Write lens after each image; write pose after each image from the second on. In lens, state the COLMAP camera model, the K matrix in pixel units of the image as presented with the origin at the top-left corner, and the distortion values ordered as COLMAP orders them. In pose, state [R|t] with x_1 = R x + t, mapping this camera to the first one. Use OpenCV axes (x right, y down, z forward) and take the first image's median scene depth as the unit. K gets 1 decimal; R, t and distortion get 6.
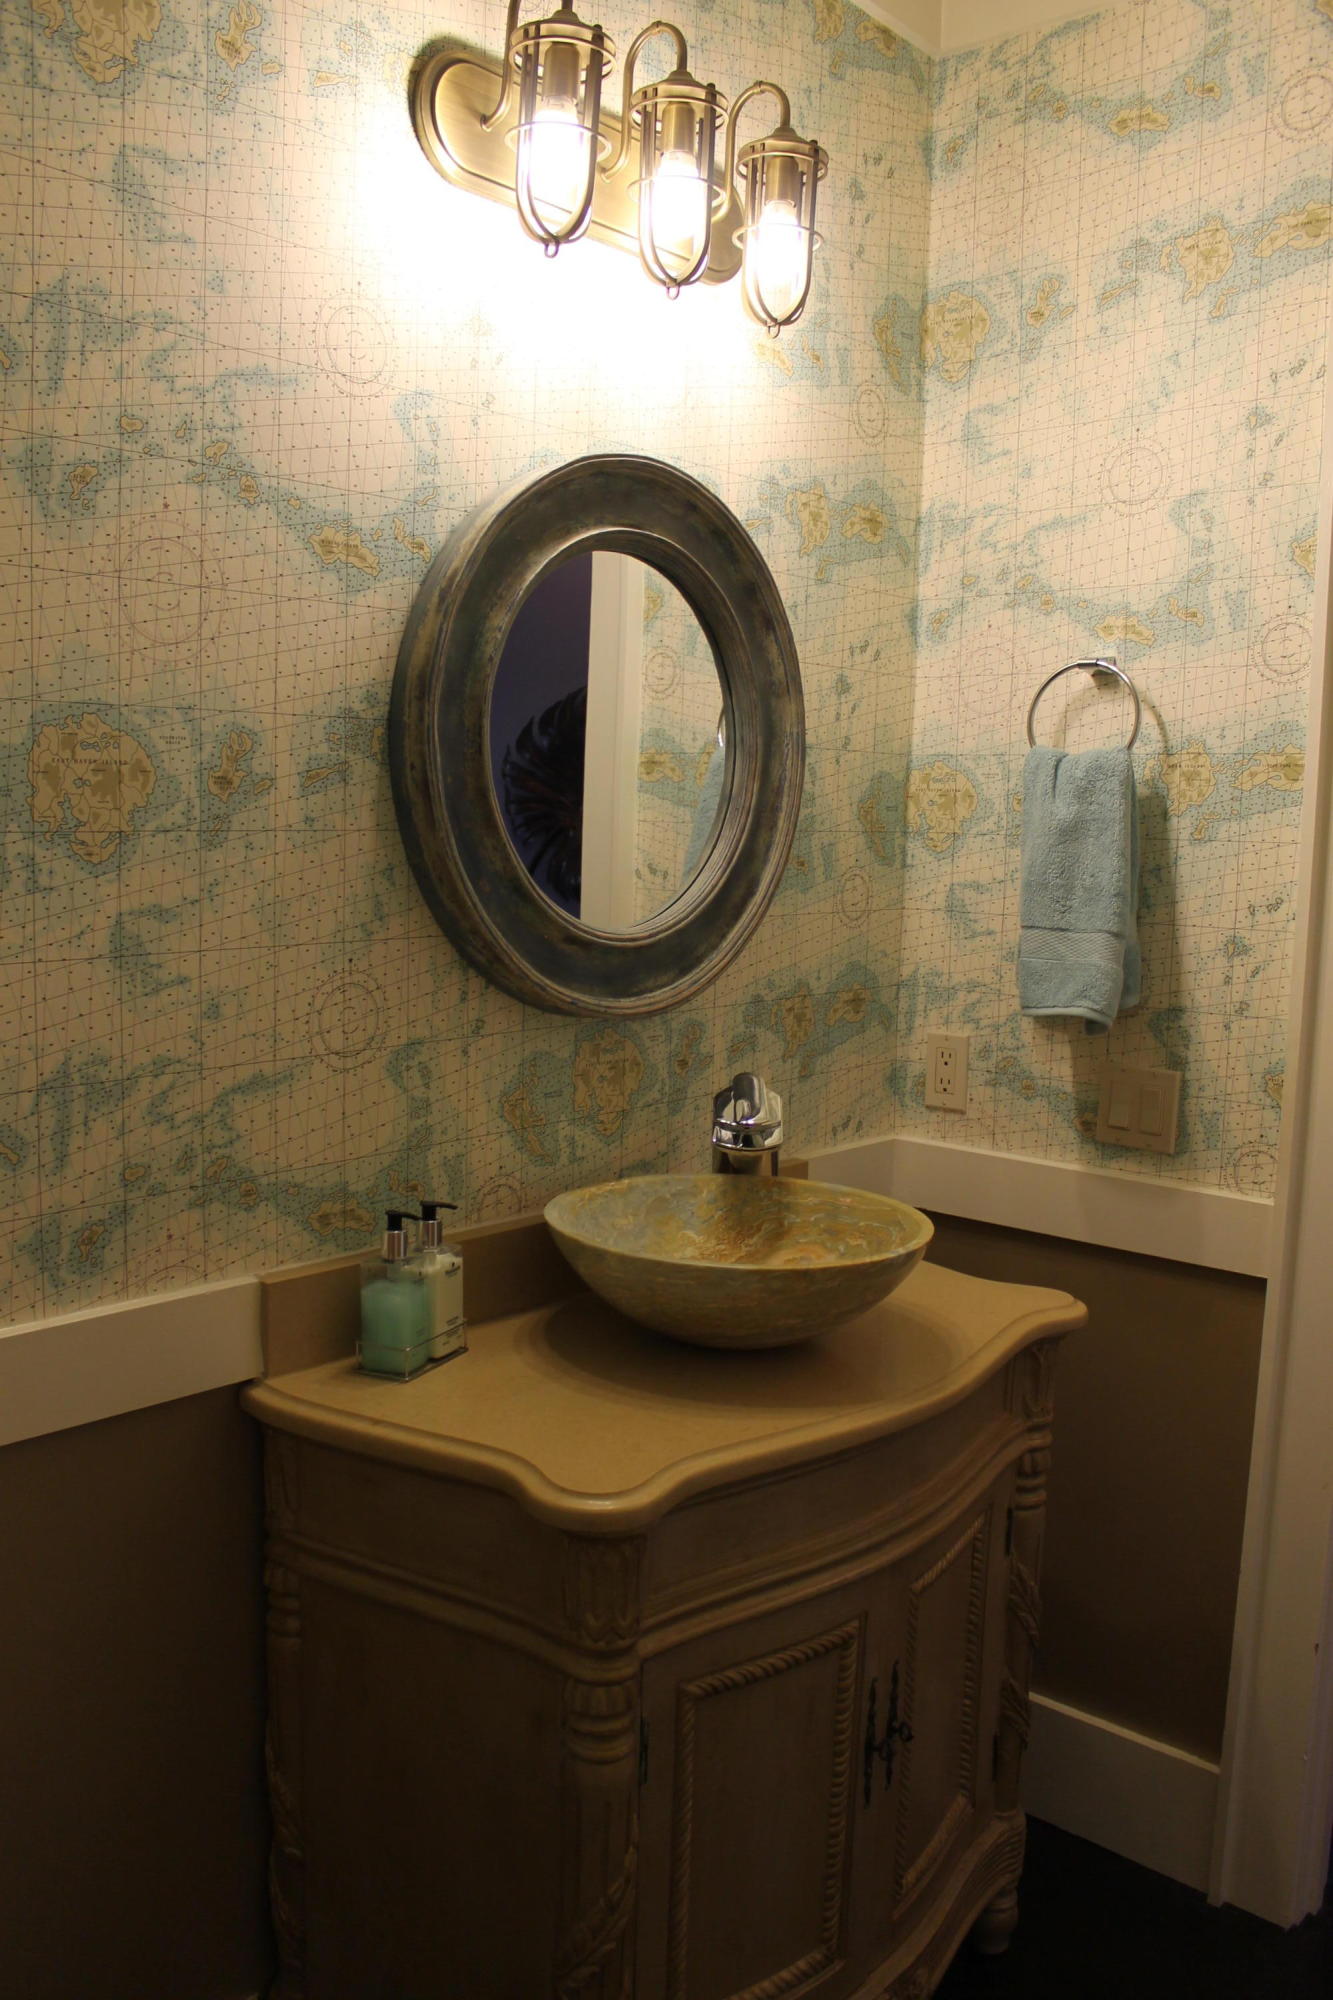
lens RADIAL K [[1389.5, 0, 665.4], [0, 1389.5, 1006.8], [0, 0, 1]] dist [-0.036698, 0.013465]
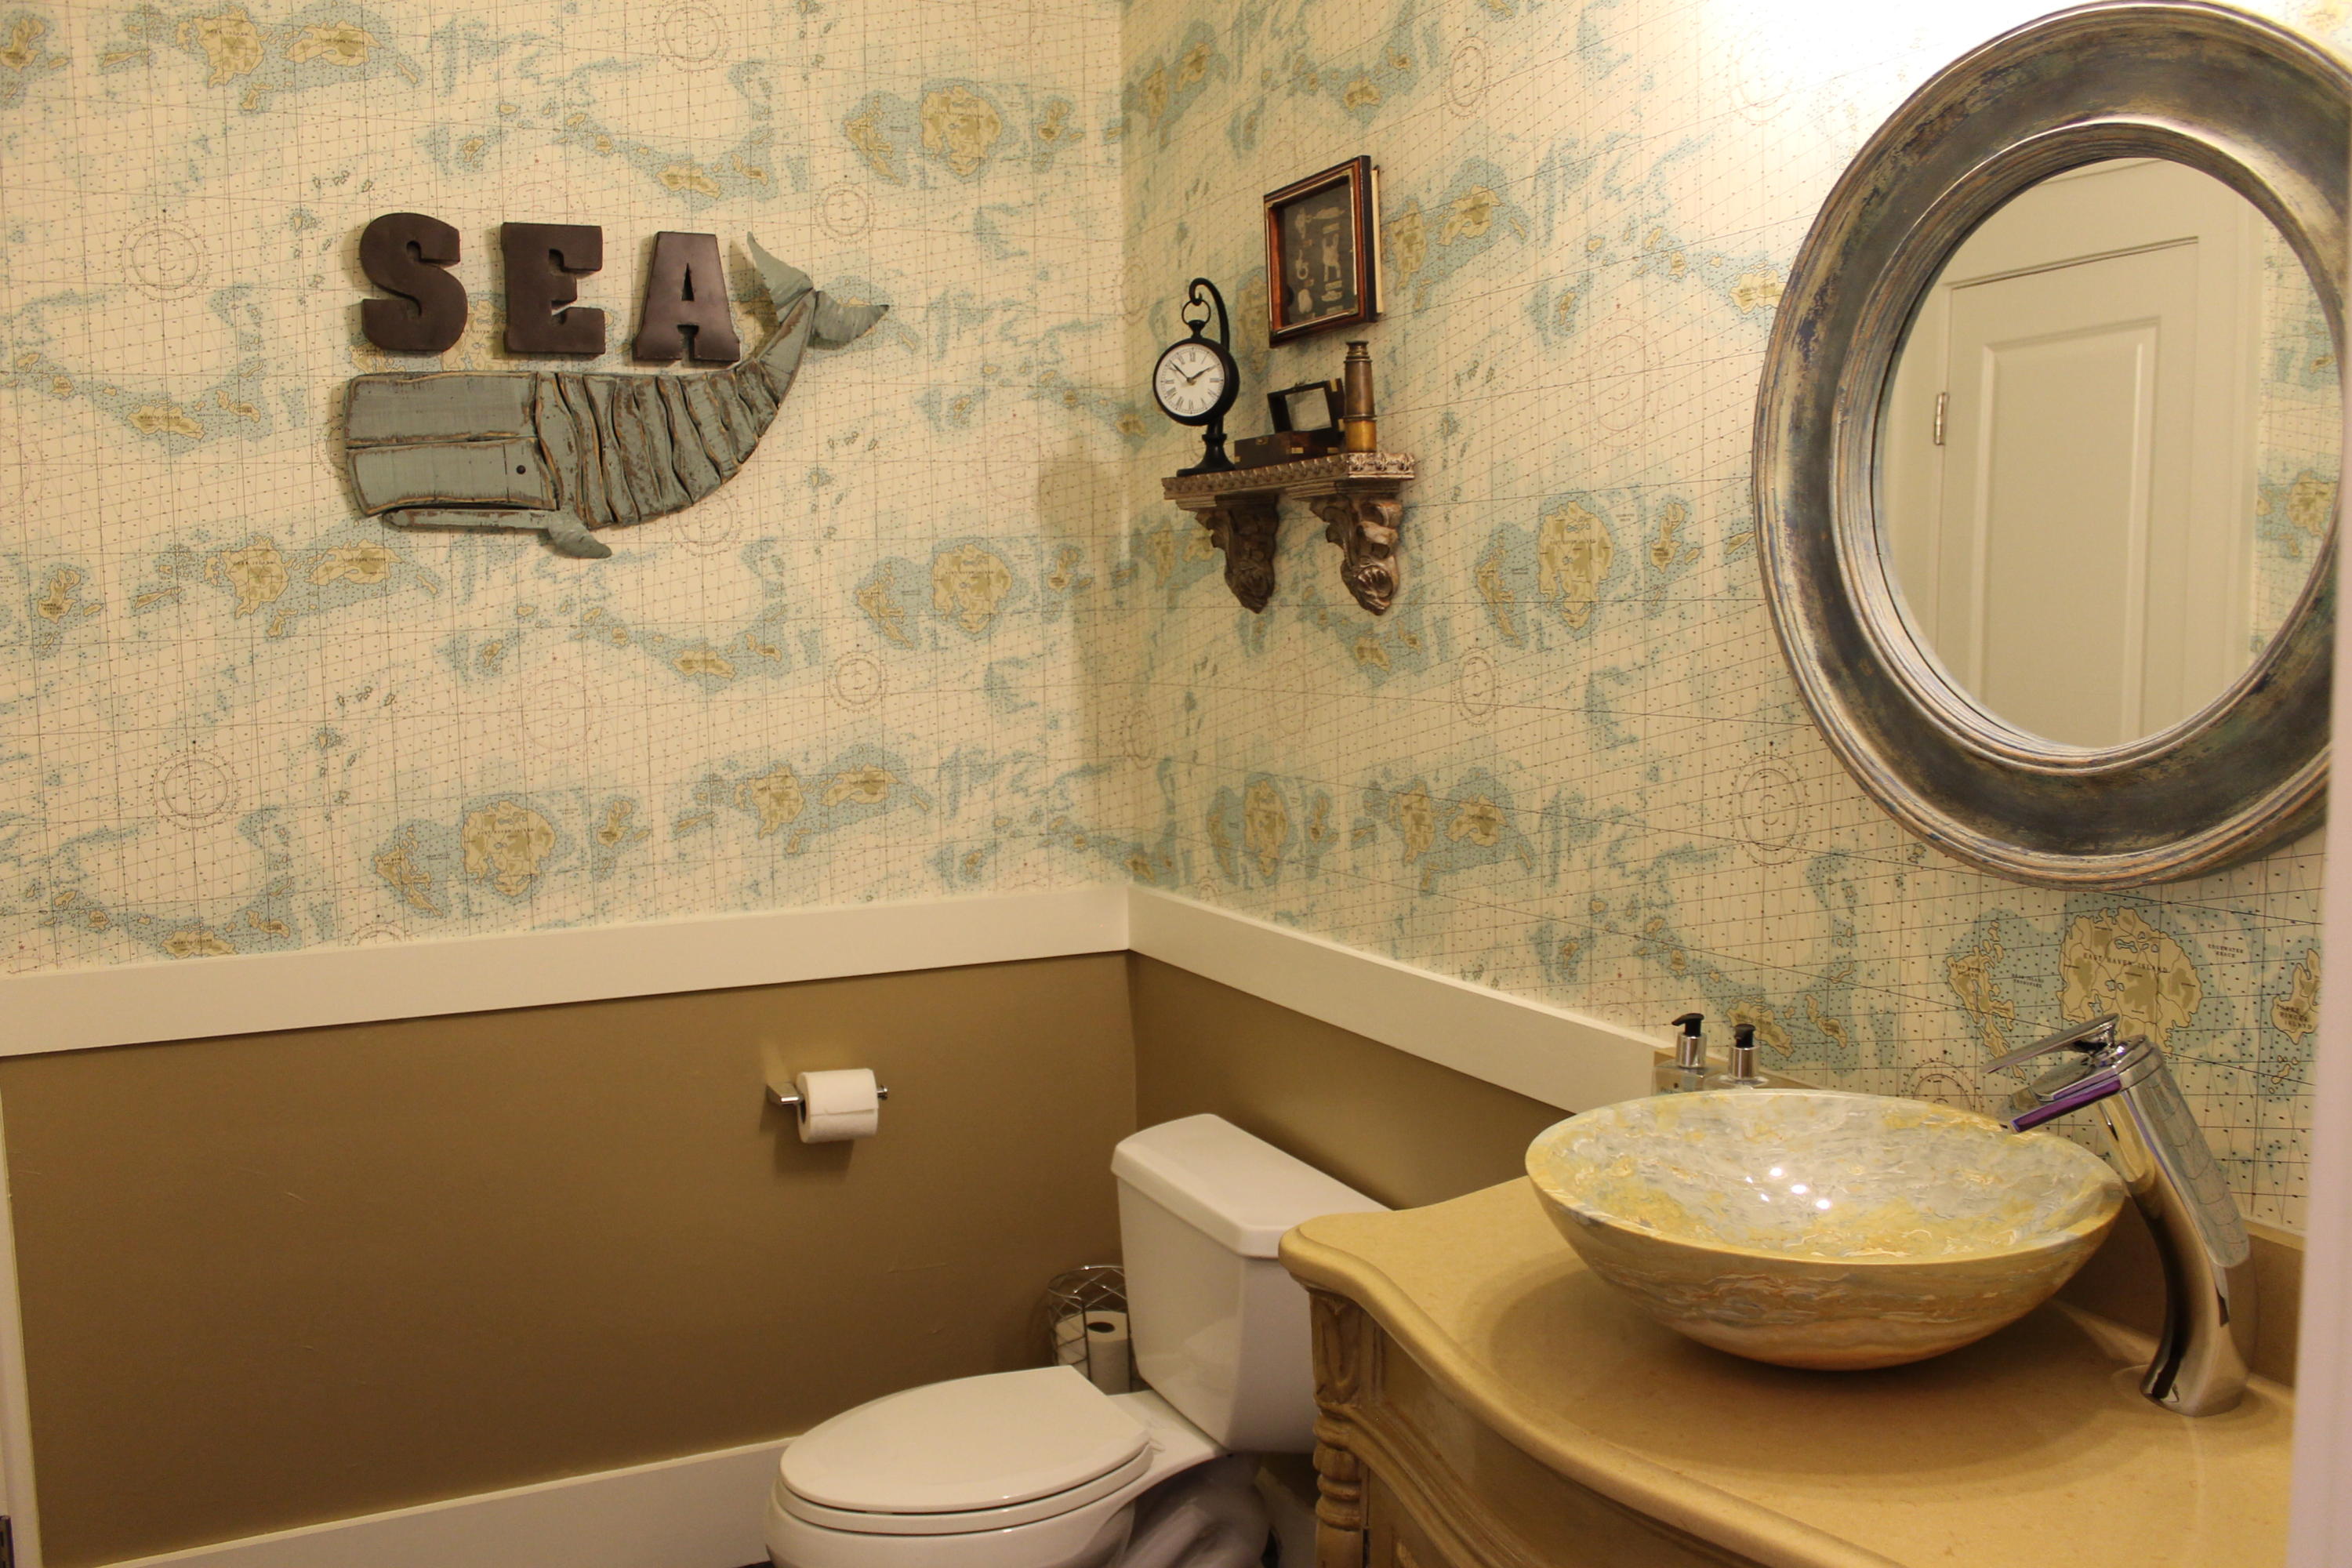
lens RADIAL K [[1634.0, 0, 1174.5], [0, 1634.0, 777.5], [0, 0, 1]] dist [-0.036698, 0.013465]
pose [[-0.206108, 0.103546, -0.973035, 0.988252], [-0.111352, 0.985444, 0.128453, -0.116863], [0.972173, 0.134824, -0.191578, 0.931707]]
